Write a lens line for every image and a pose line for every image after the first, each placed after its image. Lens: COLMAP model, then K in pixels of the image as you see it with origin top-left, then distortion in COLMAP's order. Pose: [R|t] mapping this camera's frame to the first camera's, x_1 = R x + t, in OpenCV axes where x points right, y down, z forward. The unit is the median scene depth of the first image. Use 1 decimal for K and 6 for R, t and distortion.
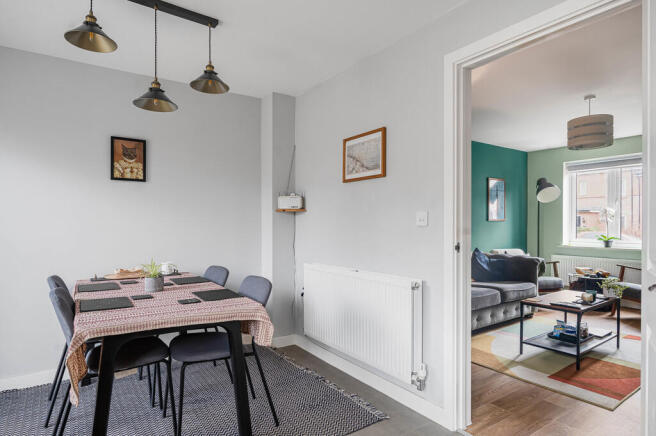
lens RADIAL K [[374.7, 0, 328.3], [0, 374.7, 223.0], [0, 0, 1]] dist [0.003451, 0.001405]
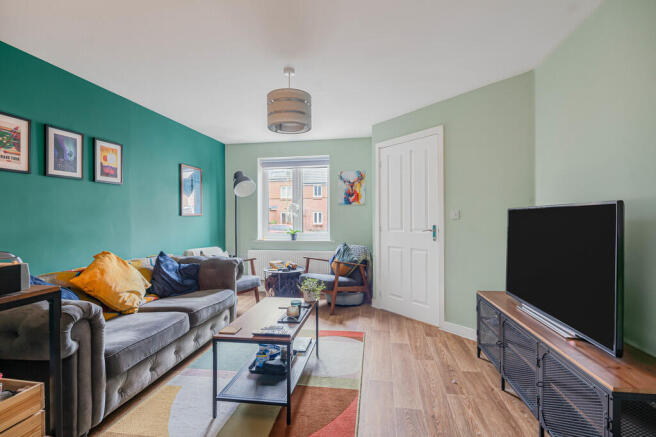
lens RADIAL K [[314.0, 0, 332.6], [0, 314.0, 221.2], [0, 0, 1]] dist [-0.008219, 0.002394]
pose [[0.689173, -0.013212, 0.724476, 0.176382], [0.007752, 0.999911, 0.010862, 0.000708], [-0.724555, -0.001870, 0.689215, 0.316114]]
